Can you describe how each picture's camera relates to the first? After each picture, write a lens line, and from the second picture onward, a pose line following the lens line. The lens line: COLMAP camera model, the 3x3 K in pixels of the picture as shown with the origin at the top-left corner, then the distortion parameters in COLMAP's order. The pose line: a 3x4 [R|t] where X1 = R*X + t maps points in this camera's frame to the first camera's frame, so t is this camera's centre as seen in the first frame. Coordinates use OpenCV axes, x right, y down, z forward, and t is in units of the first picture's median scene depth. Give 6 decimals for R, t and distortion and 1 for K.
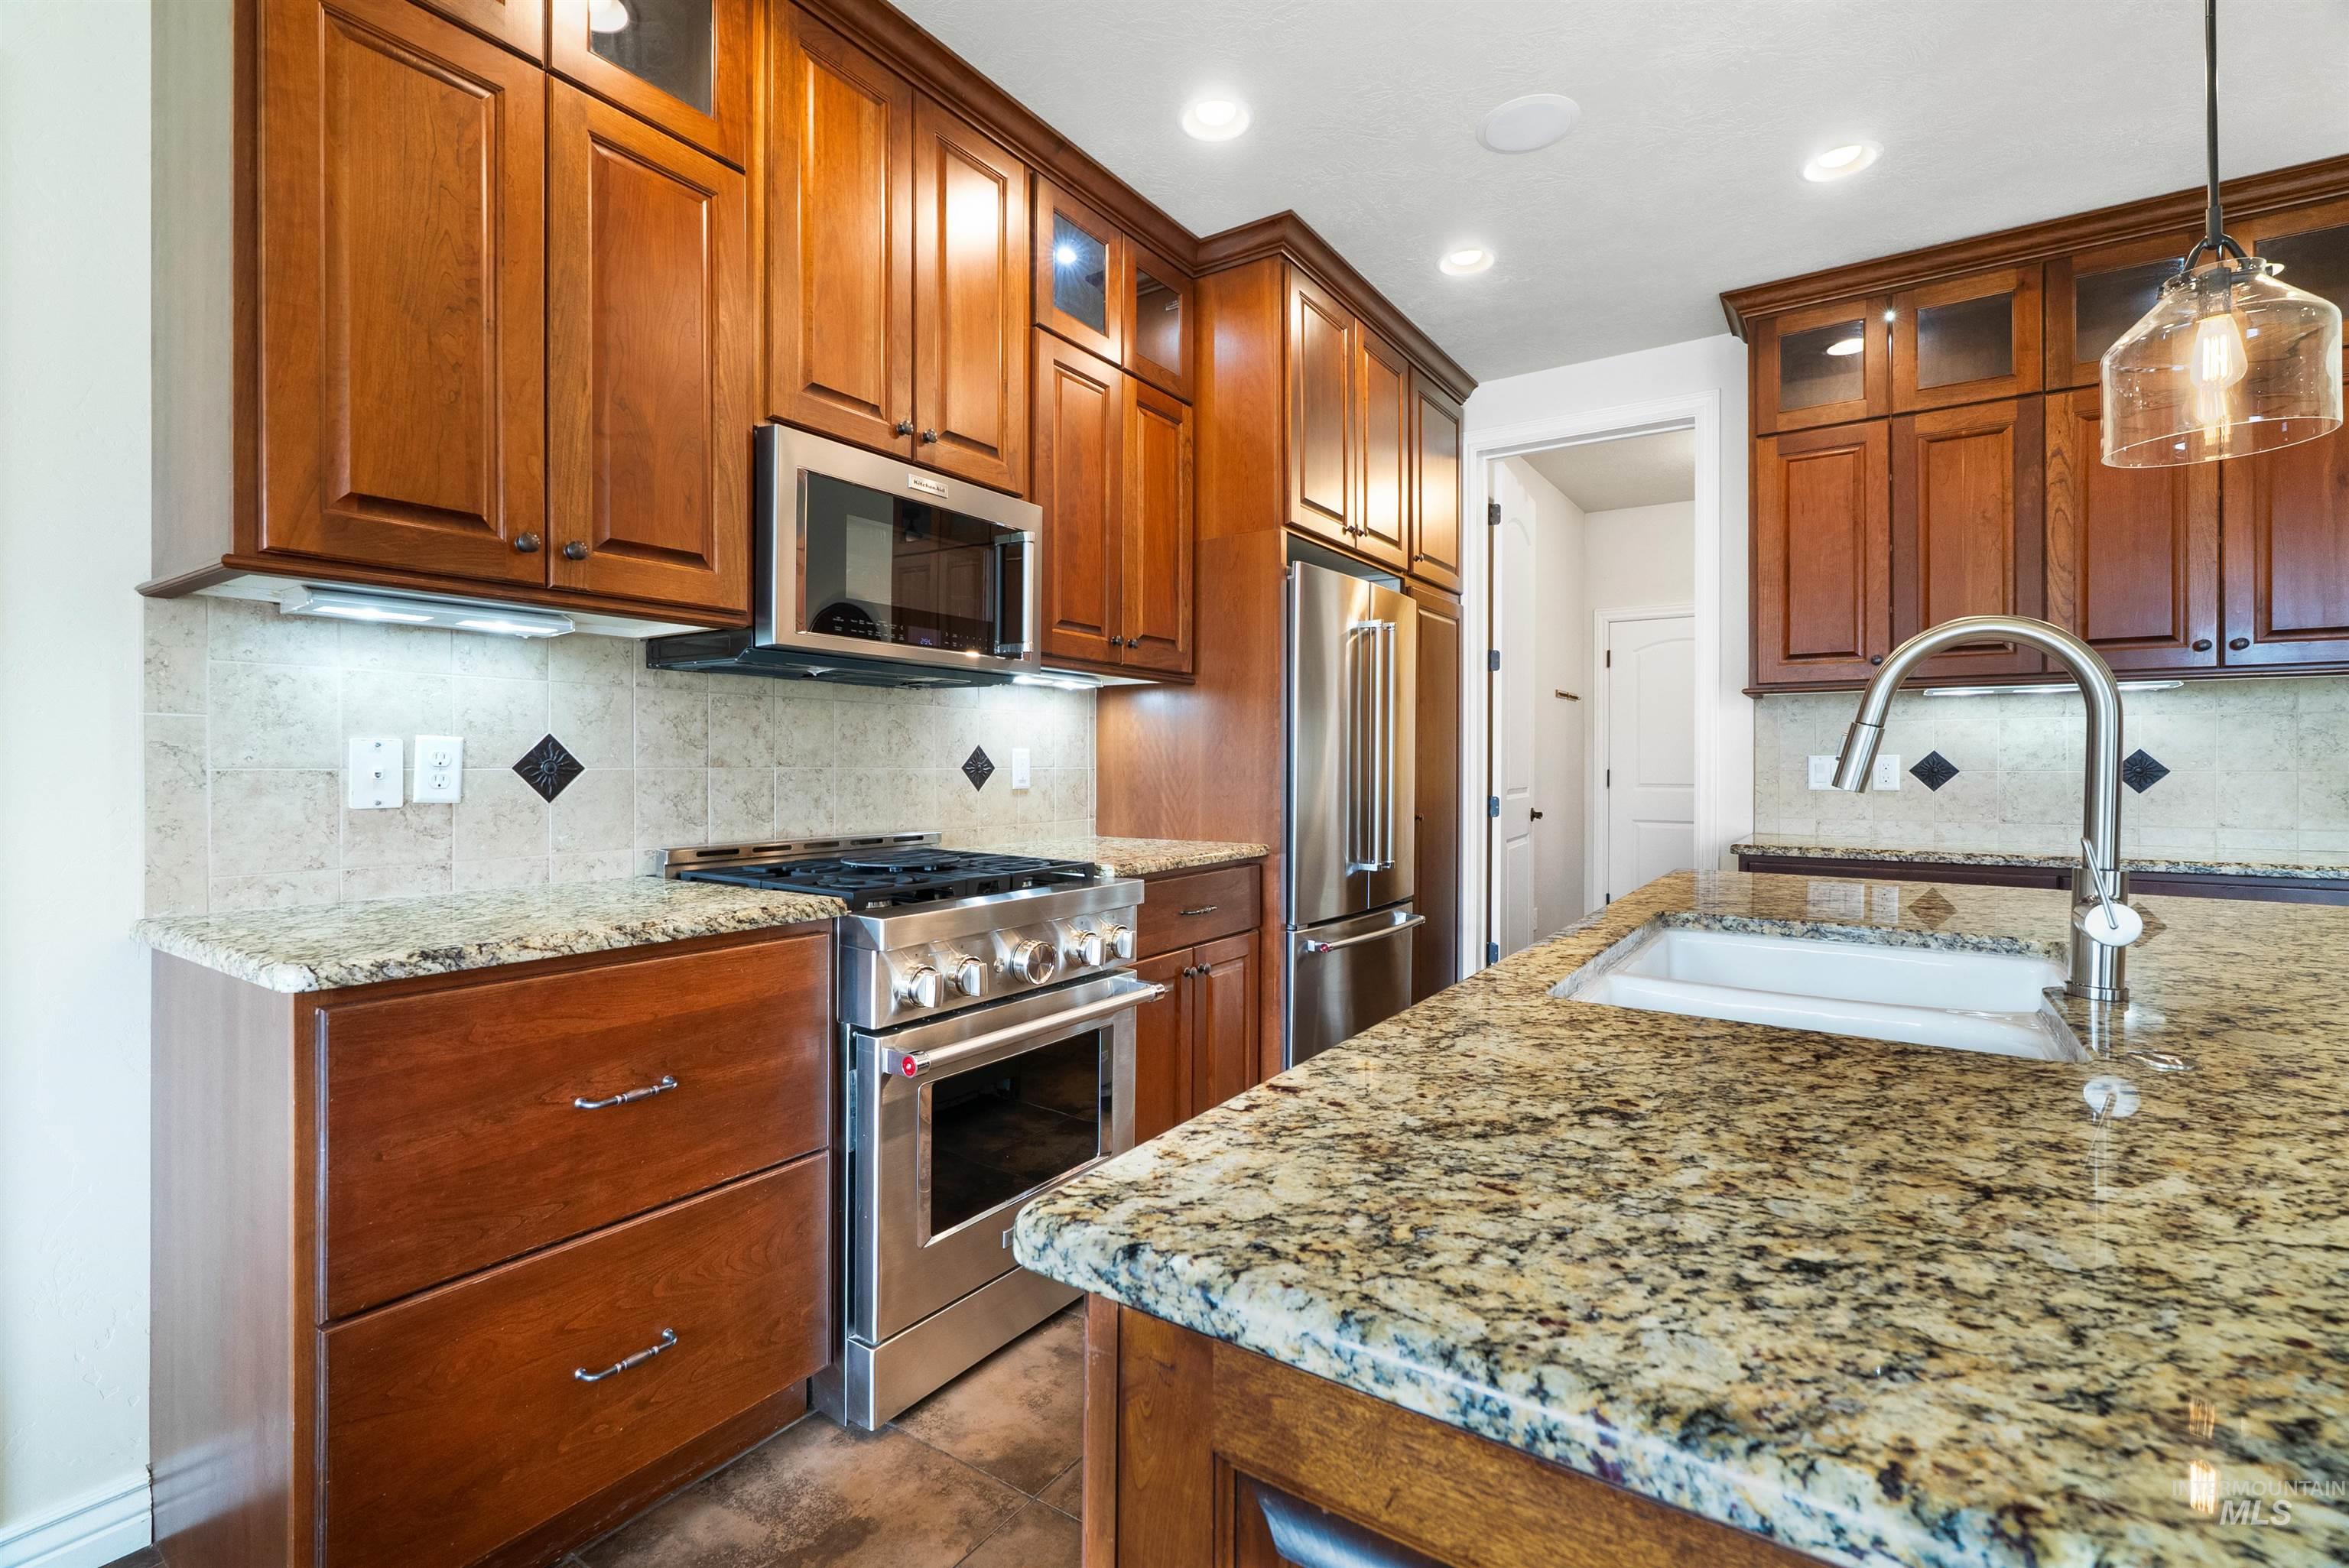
lens RADIAL K [[1052.7, 0, 1172.1], [0, 1052.7, 774.0], [0, 0, 1]] dist [-0.001886, -0.000026]
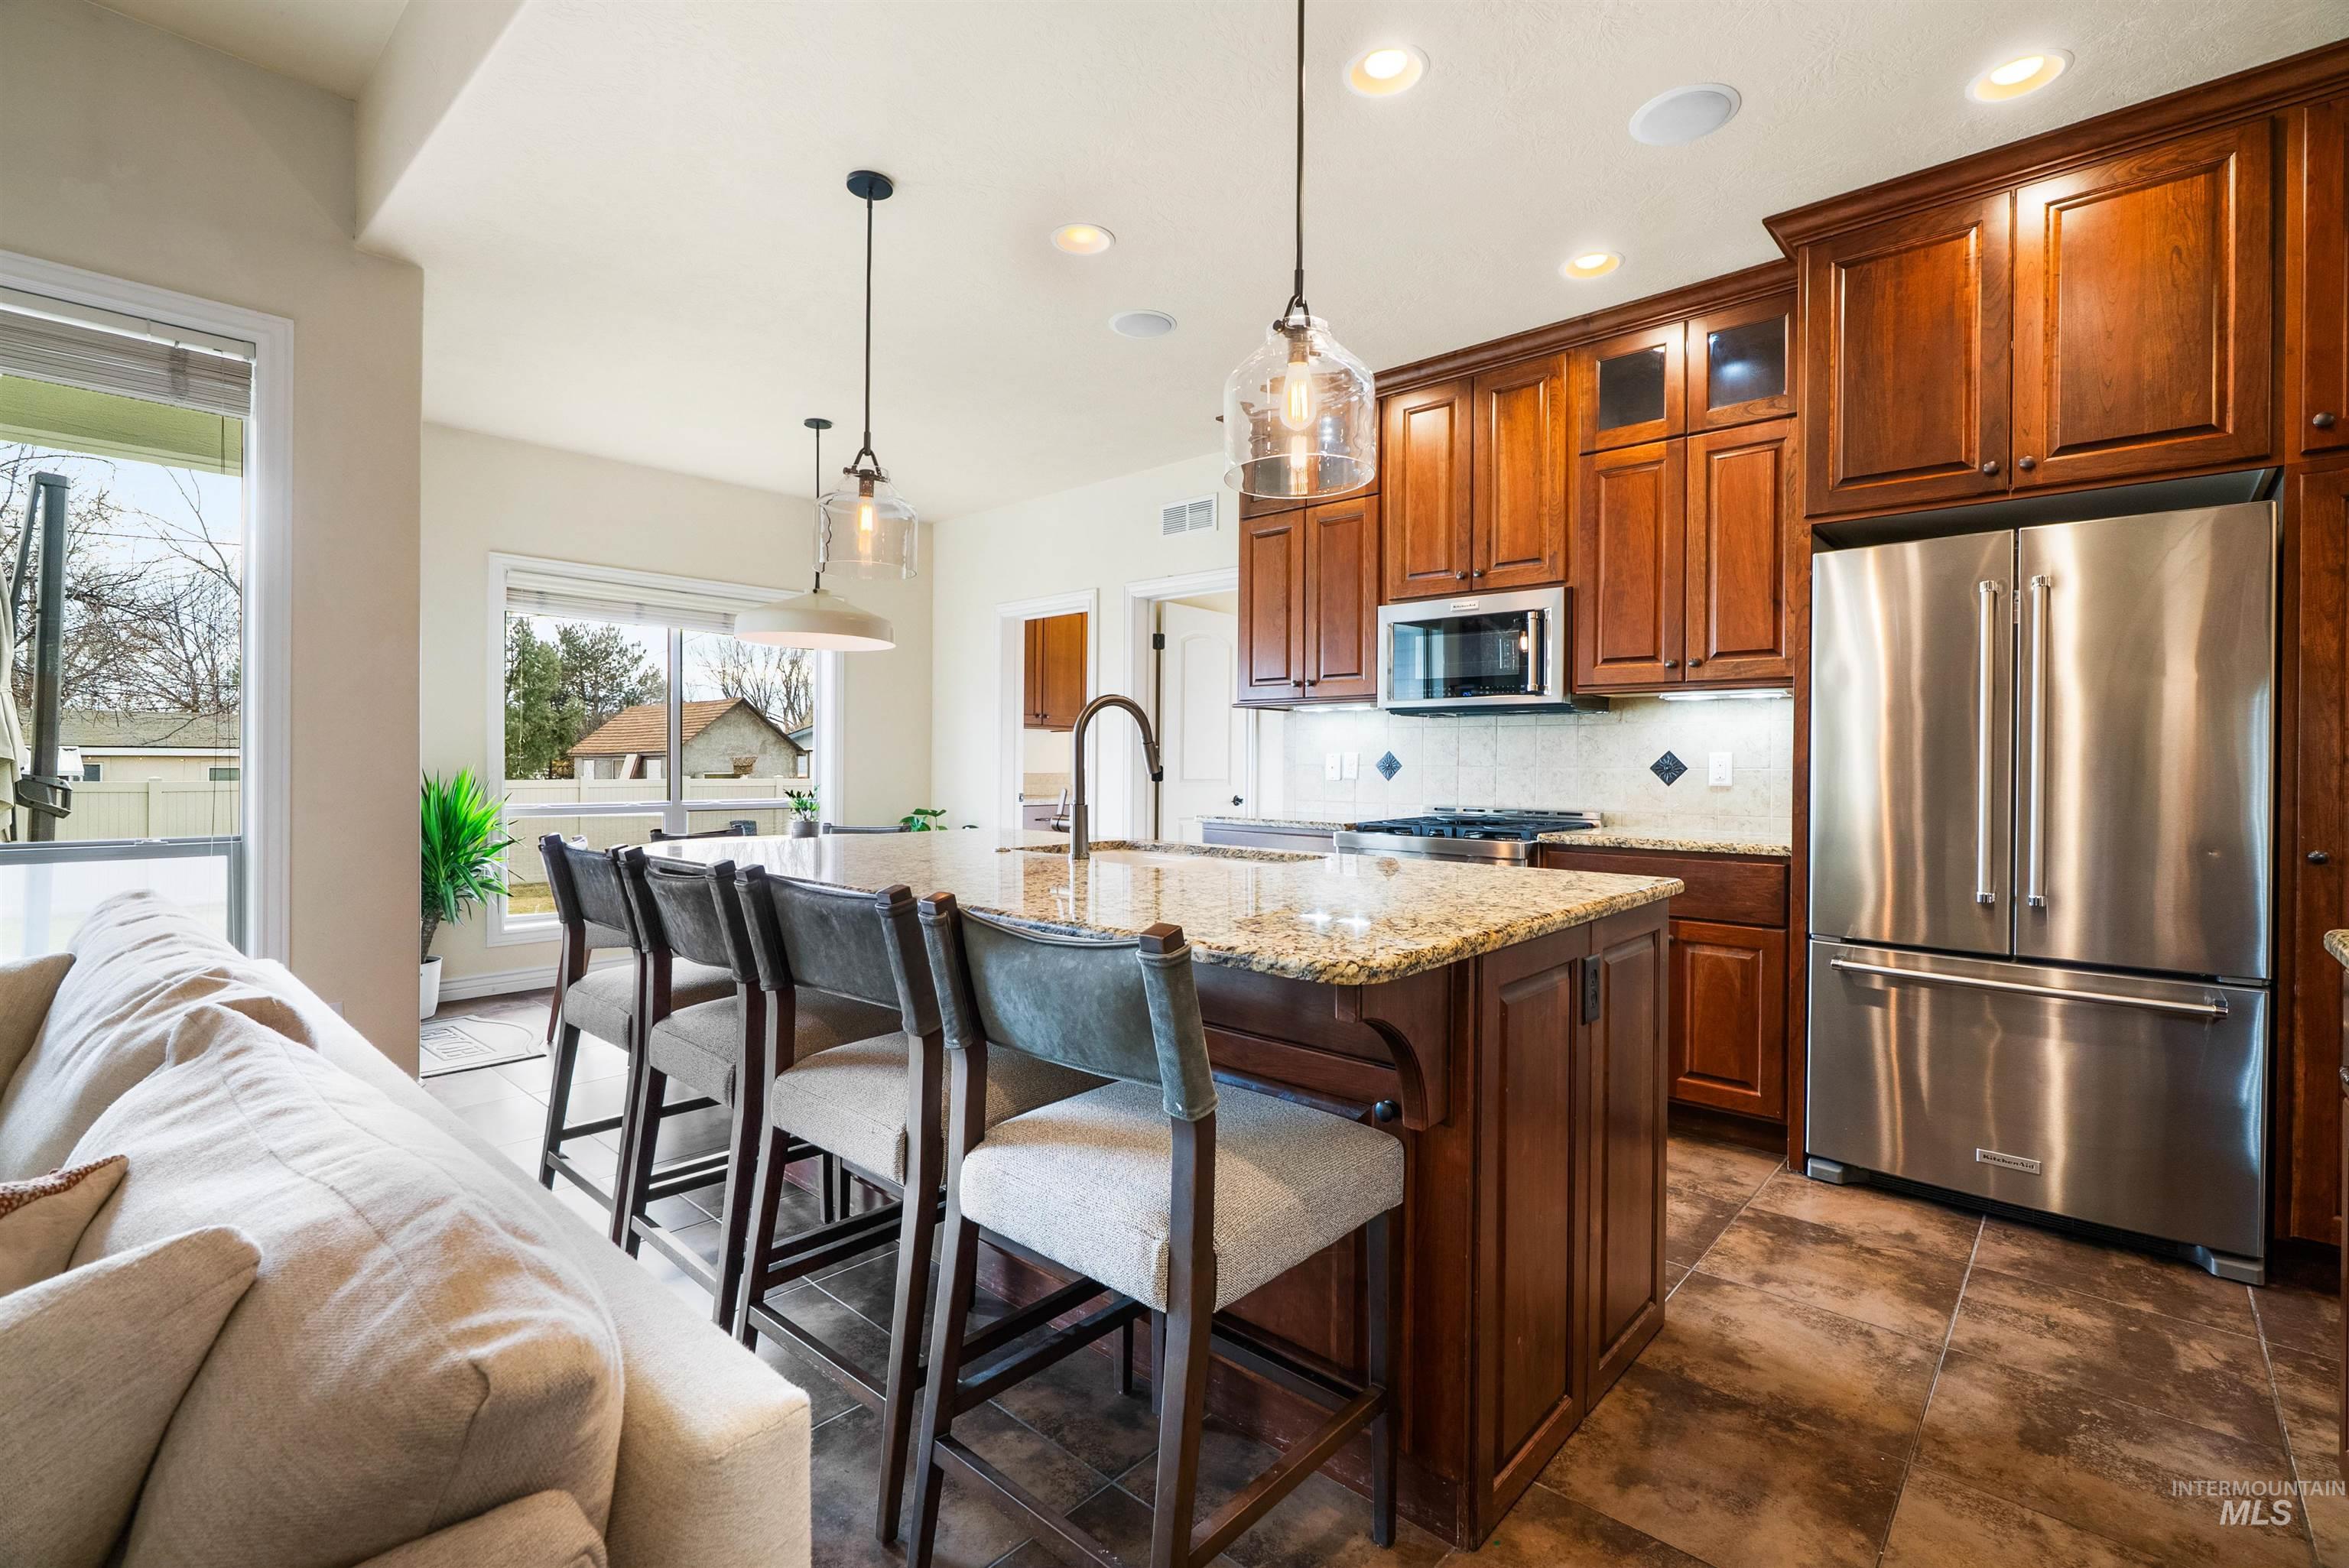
lens RADIAL K [[1079.5, 0, 1141.8], [0, 1079.5, 789.1], [0, 0, 1]] dist [-0.000495, -0.000003]
pose [[-0.164166, 0.022598, -0.986174, 1.667616], [-0.015759, 0.999550, 0.025528, -0.005434], [0.986307, 0.019732, -0.163736, 0.783860]]
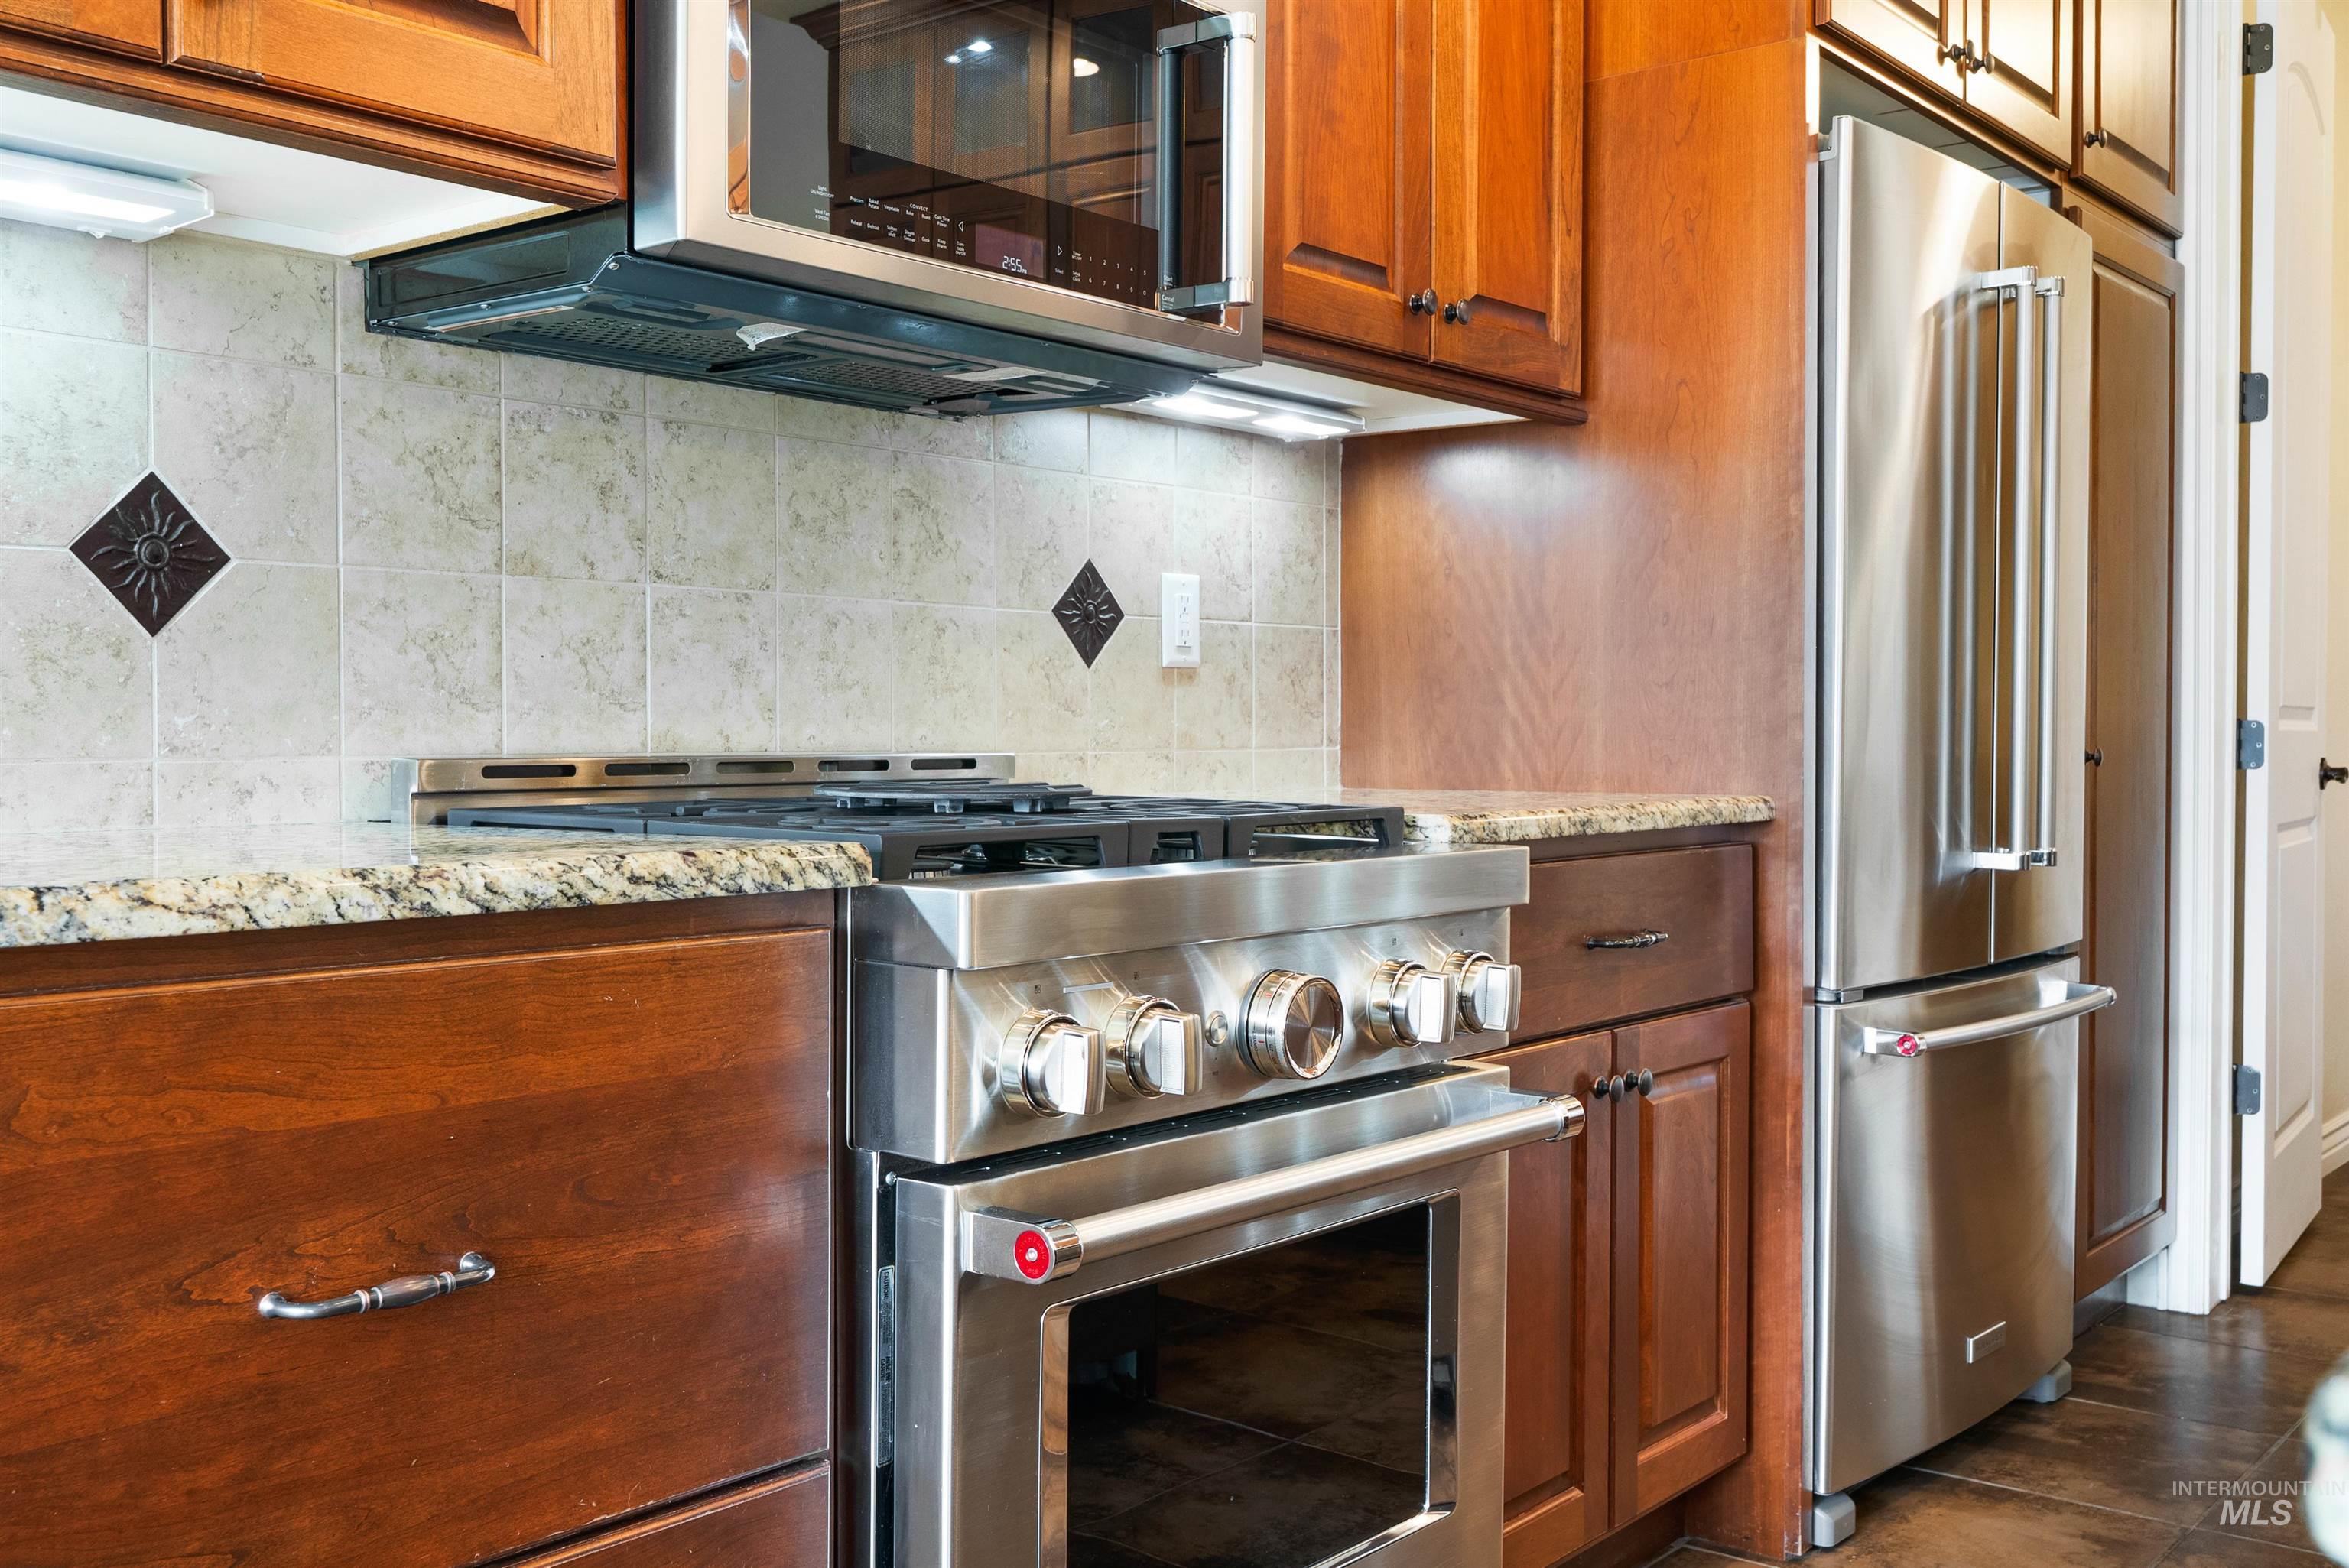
lens RADIAL K [[2271.9, 0, 1174.5], [0, 2271.9, 784.0], [0, 0, 1]] dist [0.008275, 0.008060]
pose [[0.996560, 0.000879, -0.082868, -0.098312], [0.000396, 0.999882, 0.015365, 0.066904], [0.082871, -0.015345, 0.996442, 0.111571]]
